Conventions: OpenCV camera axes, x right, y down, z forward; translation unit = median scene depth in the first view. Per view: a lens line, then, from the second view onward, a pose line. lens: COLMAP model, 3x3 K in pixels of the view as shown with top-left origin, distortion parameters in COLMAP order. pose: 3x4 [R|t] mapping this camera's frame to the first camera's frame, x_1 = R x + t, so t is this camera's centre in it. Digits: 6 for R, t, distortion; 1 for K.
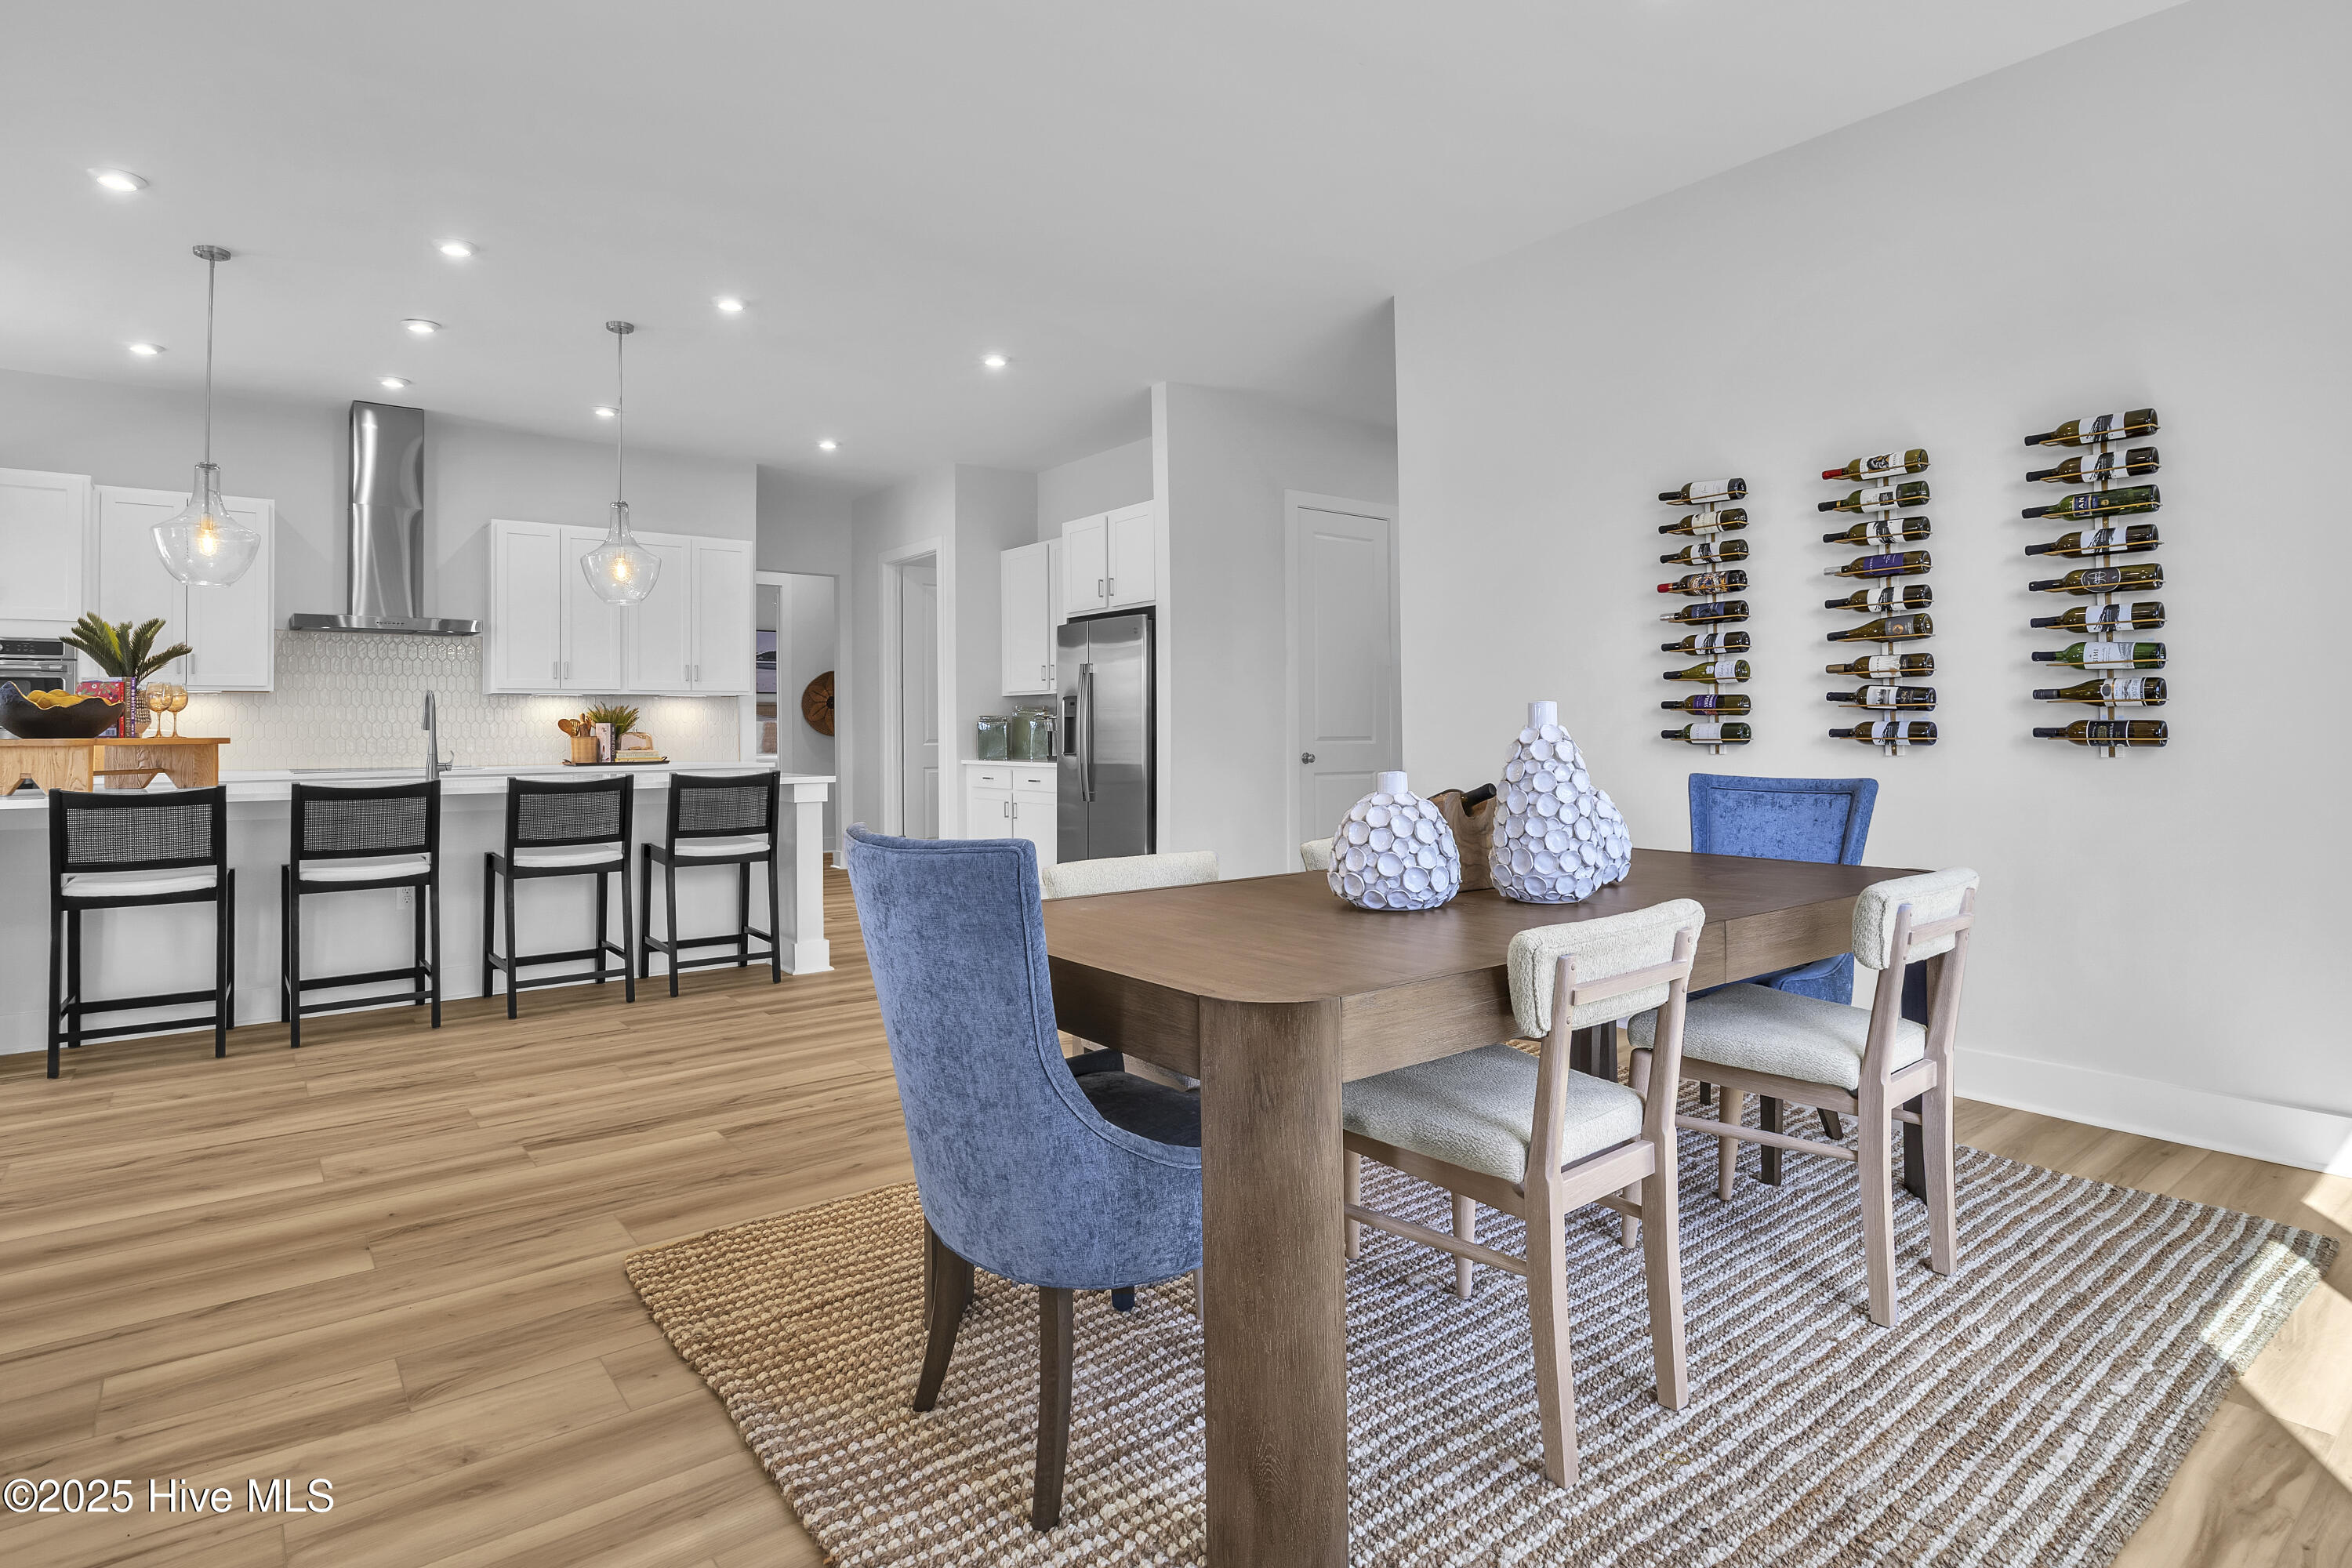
lens RADIAL K [[1193.1, 0, 1180.8], [0, 1193.1, 745.5], [0, 0, 1]] dist [-0.009712, -0.001478]
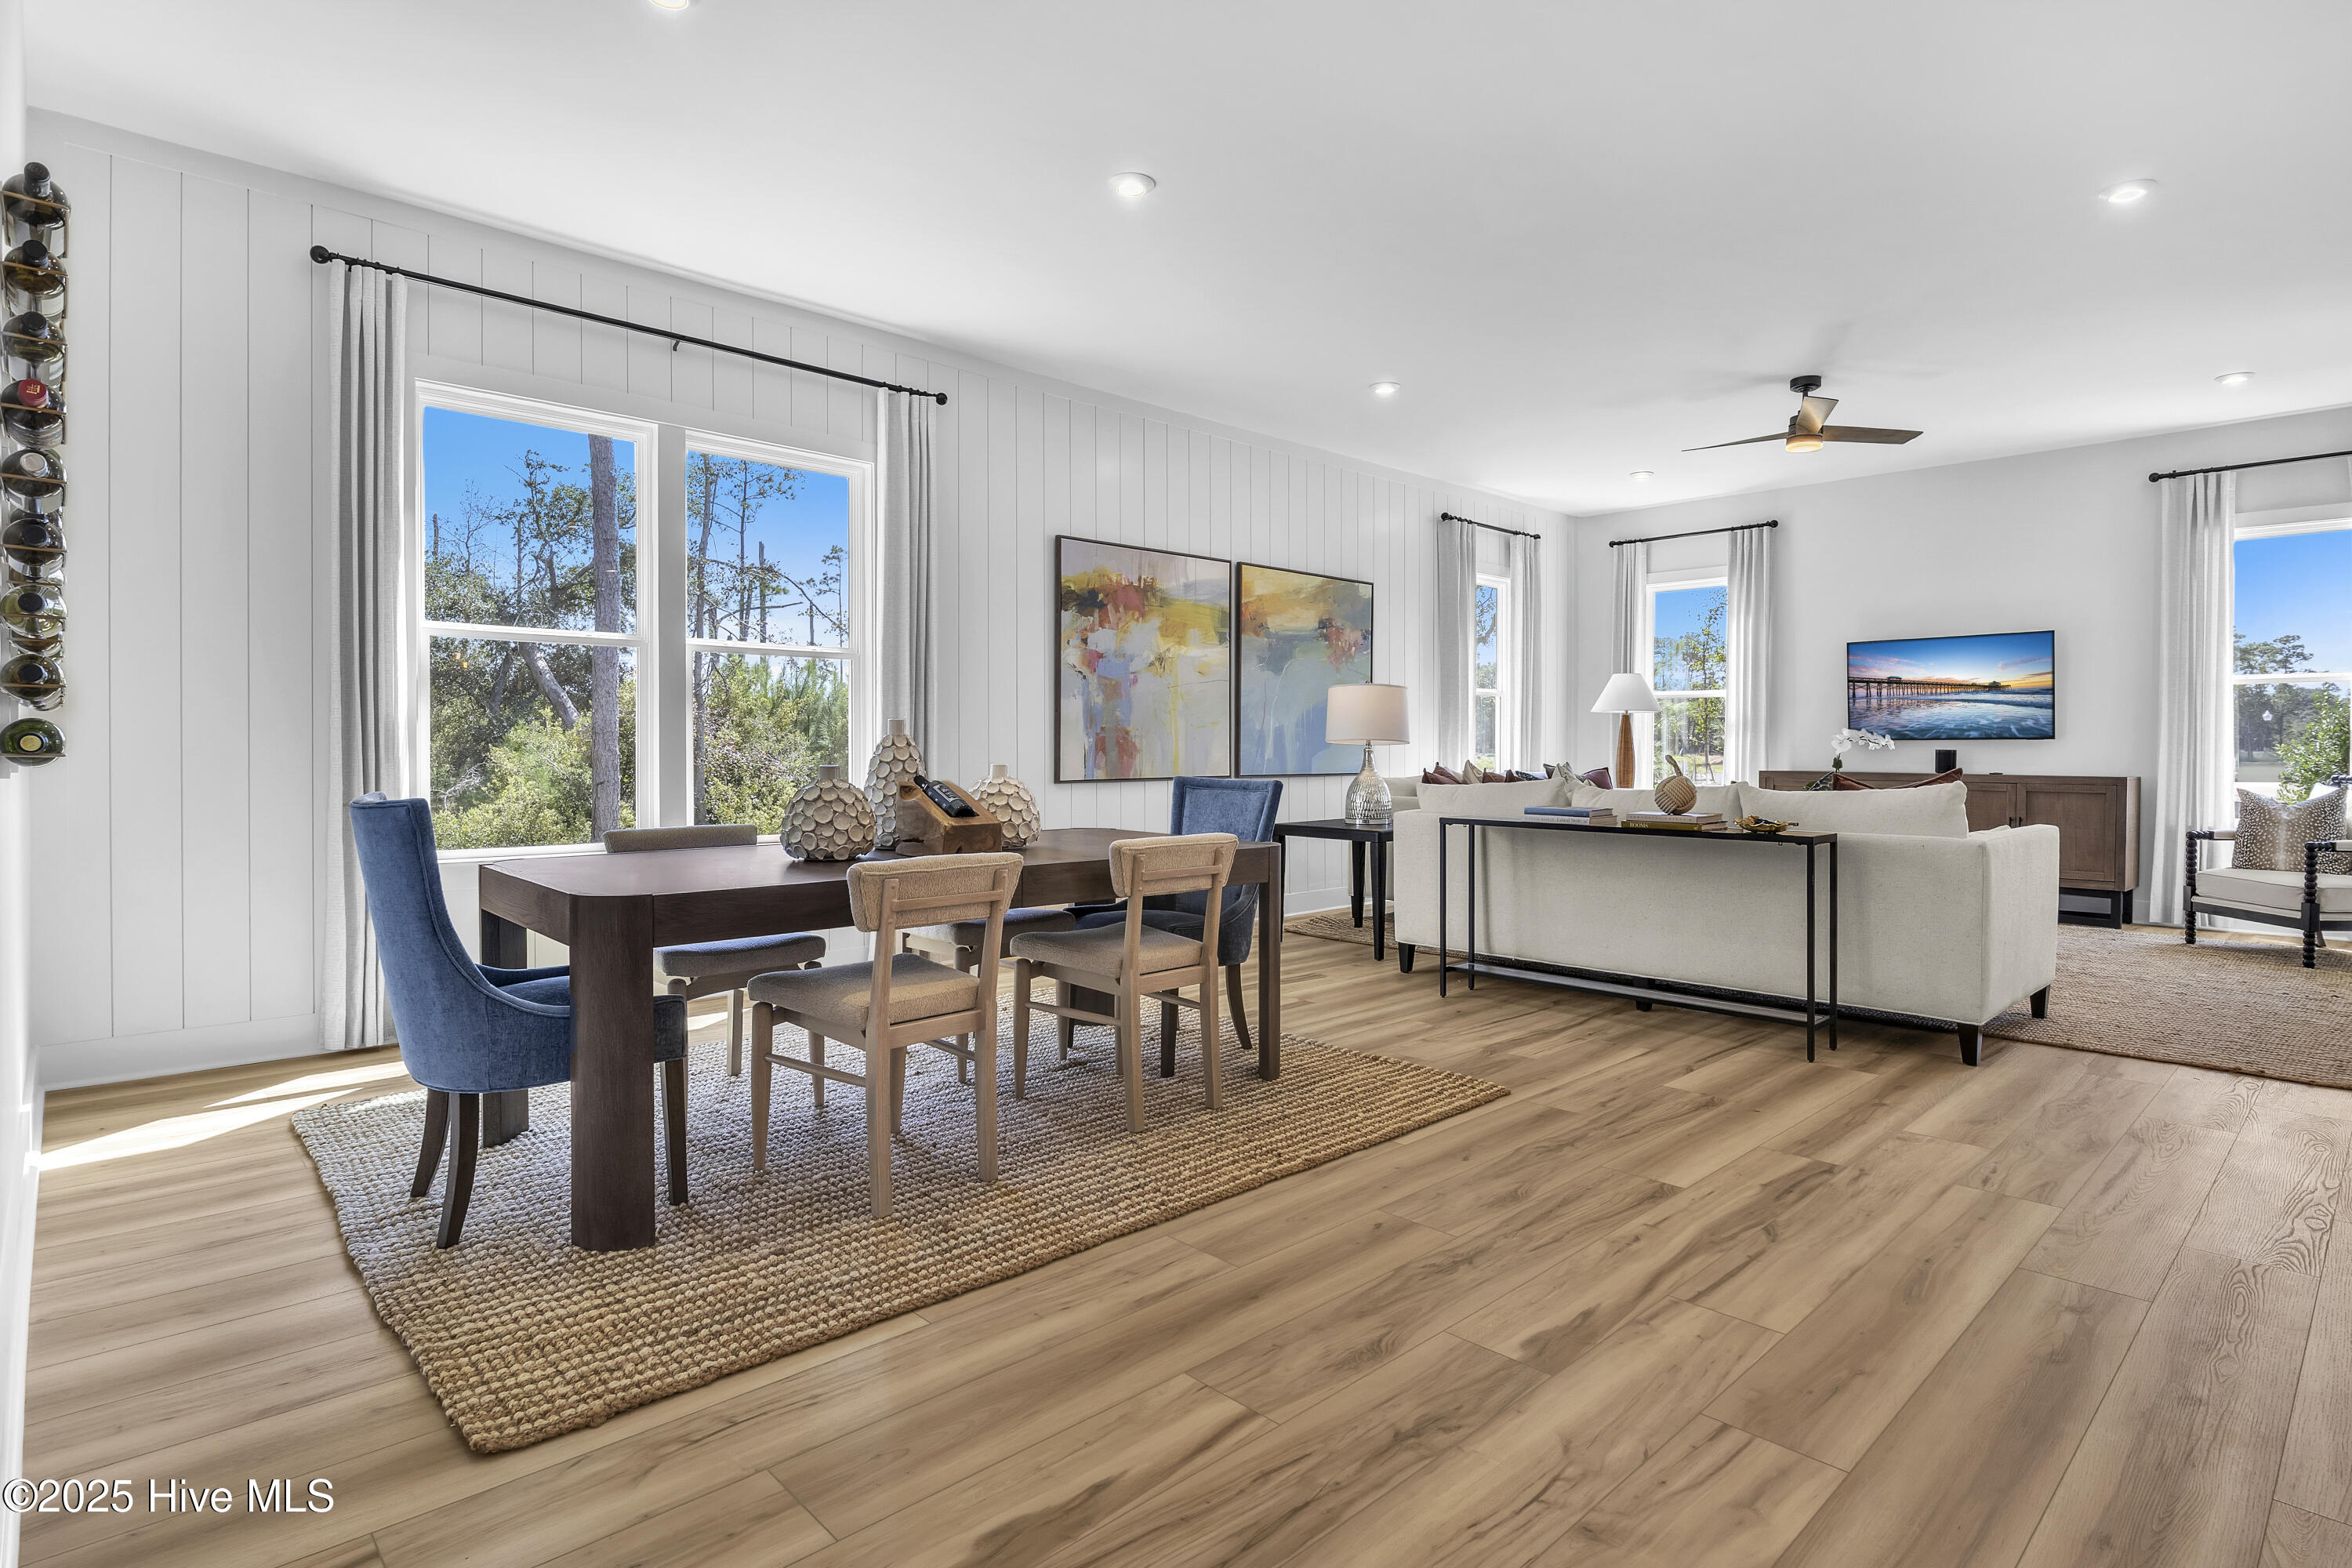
lens RADIAL K [[1186.9, 0, 1186.3], [0, 1186.9, 757.0], [0, 0, 1]] dist [-0.014498, 0.000757]
pose [[-0.995878, 0.004682, -0.090585, 0.044345], [0.002590, 0.999728, 0.023191, -0.013263], [0.090669, 0.022860, -0.995619, 1.527764]]
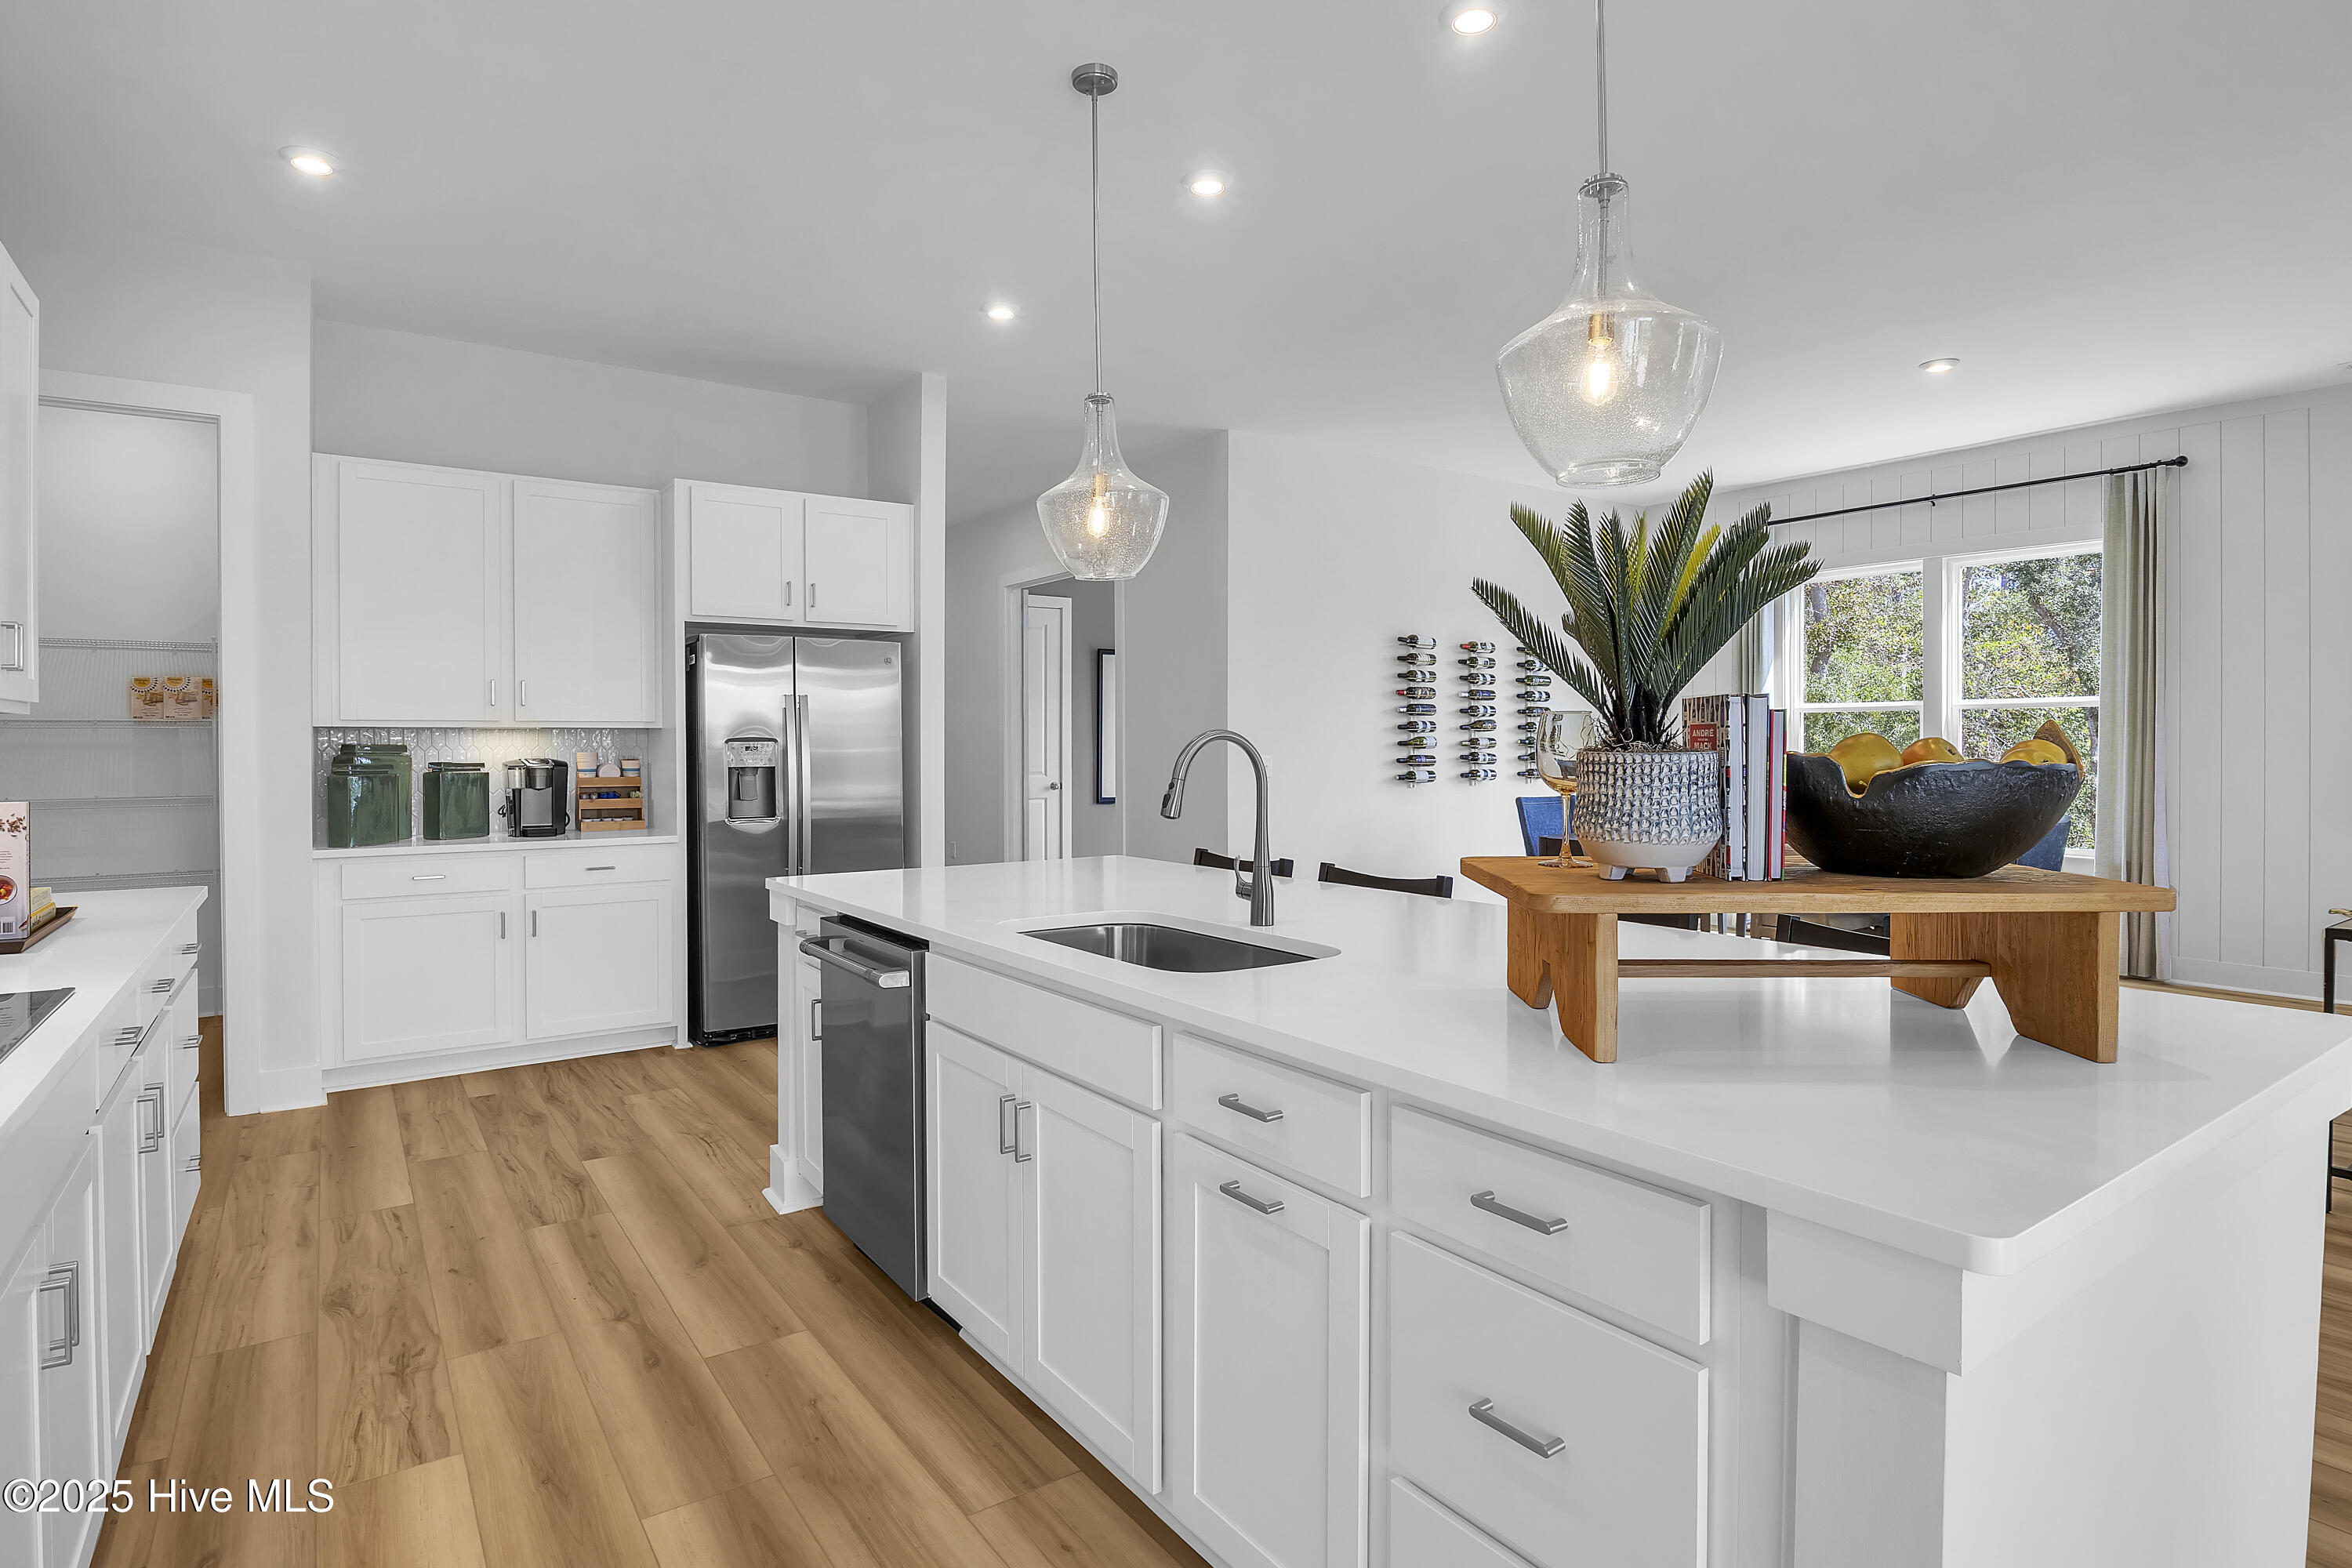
lens RADIAL K [[1211.7, 0, 1170.8], [0, 1211.7, 743.9], [0, 0, 1]] dist [-0.012454, -0.000933]
pose [[0.047500, 0.008373, 0.998836, -1.420488], [0.016521, 0.999821, -0.009167, -0.049297], [-0.998735, 0.016938, 0.047353, 1.312108]]
